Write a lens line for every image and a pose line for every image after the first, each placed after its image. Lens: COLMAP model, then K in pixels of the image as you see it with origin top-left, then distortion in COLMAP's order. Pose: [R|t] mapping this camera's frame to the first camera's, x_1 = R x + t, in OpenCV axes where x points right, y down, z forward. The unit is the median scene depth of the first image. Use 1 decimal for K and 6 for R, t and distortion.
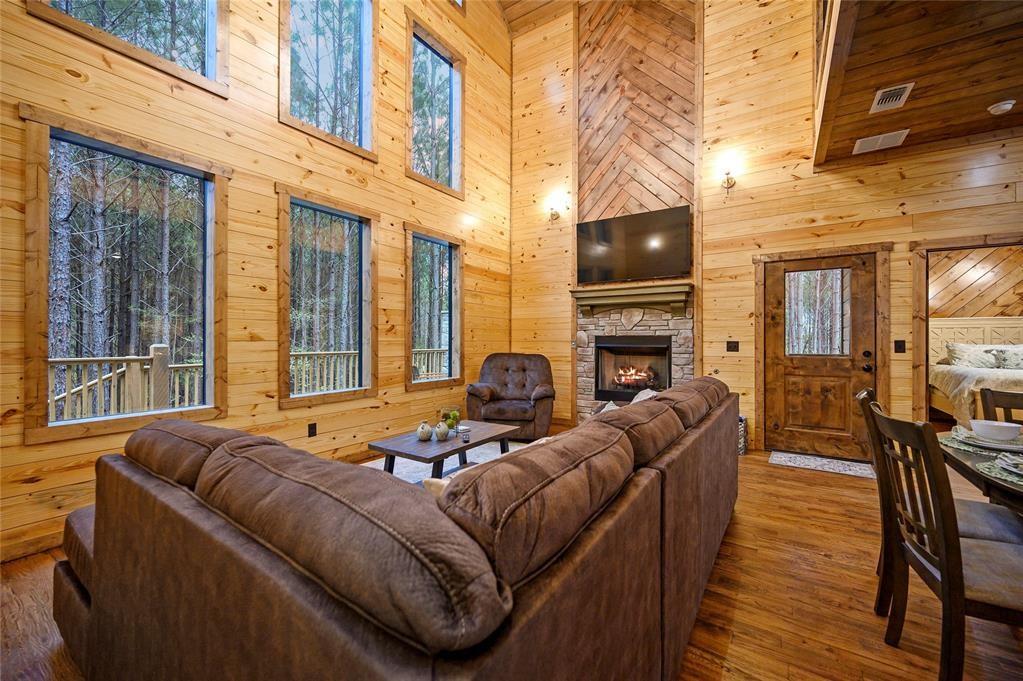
lens RADIAL K [[407.2, 0, 510.8], [0, 407.2, 338.3], [0, 0, 1]] dist [-0.001422, 0.000162]
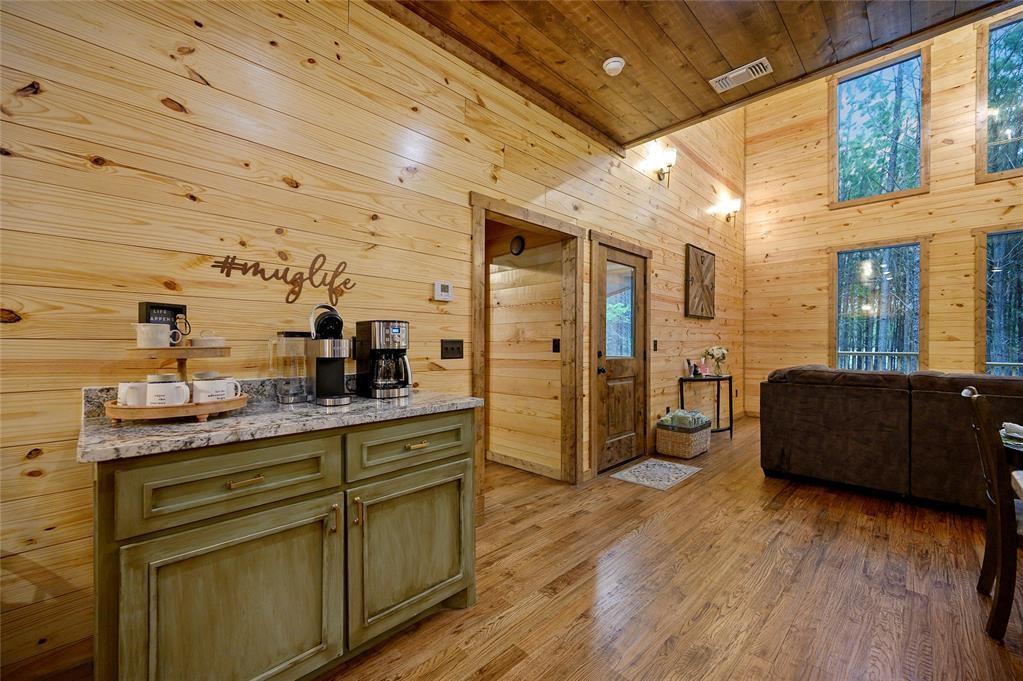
lens RADIAL K [[418.4, 0, 510.5], [0, 418.4, 336.6], [0, 0, 1]] dist [-0.001345, -0.000085]
pose [[-0.189459, -0.016293, -0.981753, 0.840443], [-0.002438, 0.999867, -0.016123, 0.014067], [0.981886, -0.000661, -0.189474, -0.221406]]
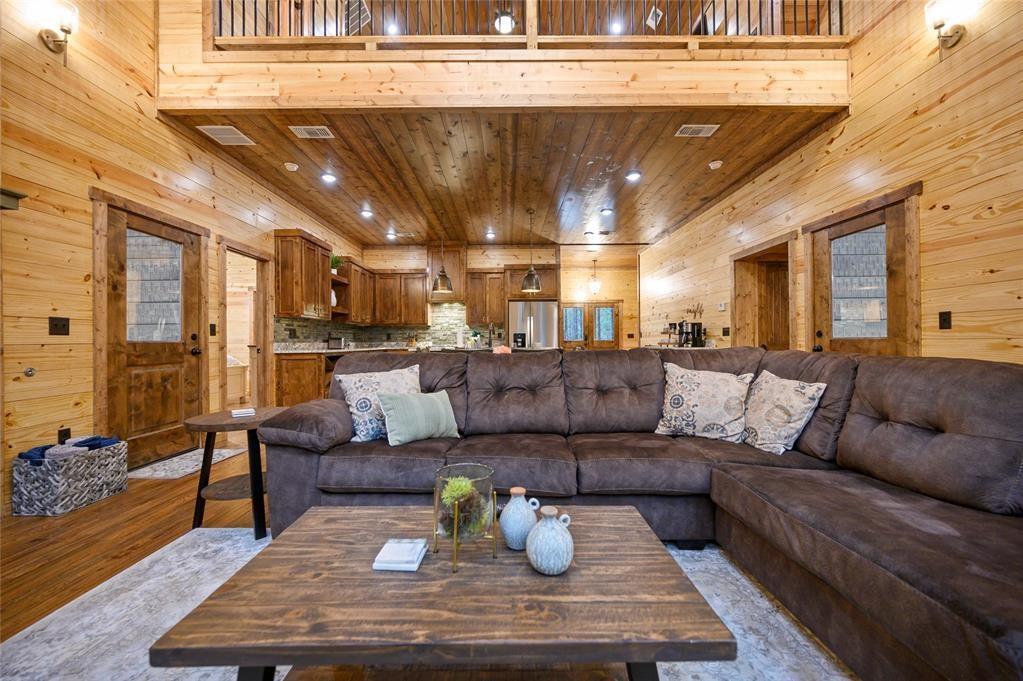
lens RADIAL K [[407.2, 0, 510.8], [0, 407.2, 338.3], [0, 0, 1]] dist [-0.001422, 0.000162]
pose [[-0.561967, 0.008892, 0.827112, -0.296304], [0.006338, 0.999959, -0.006444, 0.044080], [-0.827135, 0.001621, -0.562001, 0.773245]]
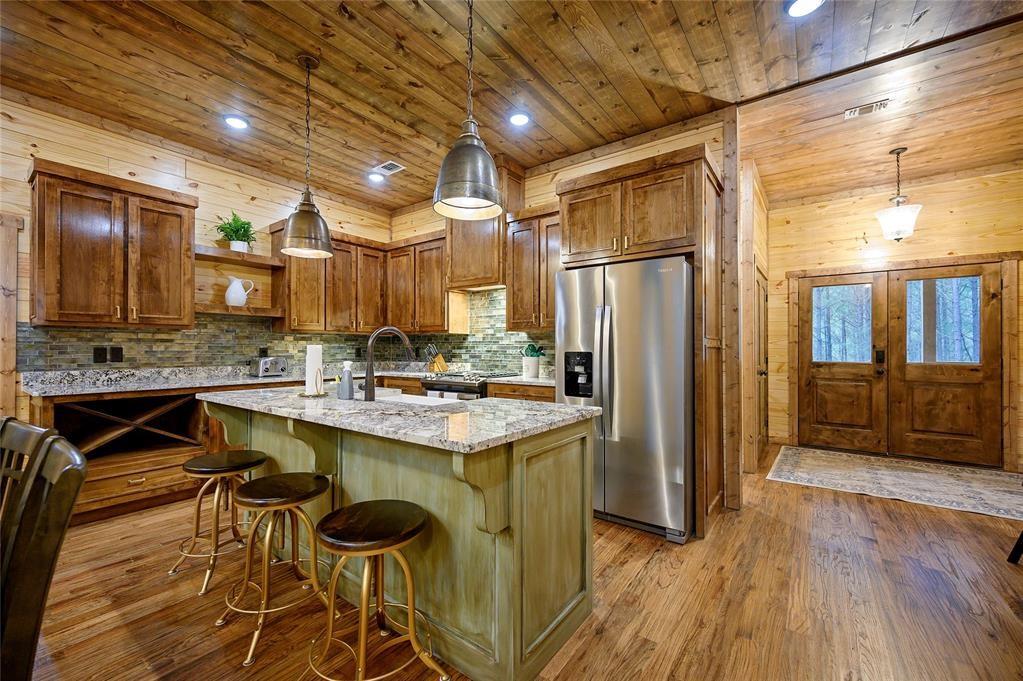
lens RADIAL K [[414.0, 0, 507.5], [0, 414.0, 344.2], [0, 0, 1]] dist [-0.001384, 0.000219]
pose [[0.051244, 0.006836, 0.998663, 0.380115], [0.000049, 0.999977, -0.006848, 0.006937], [-0.998686, 0.000400, 0.051243, -0.074162]]
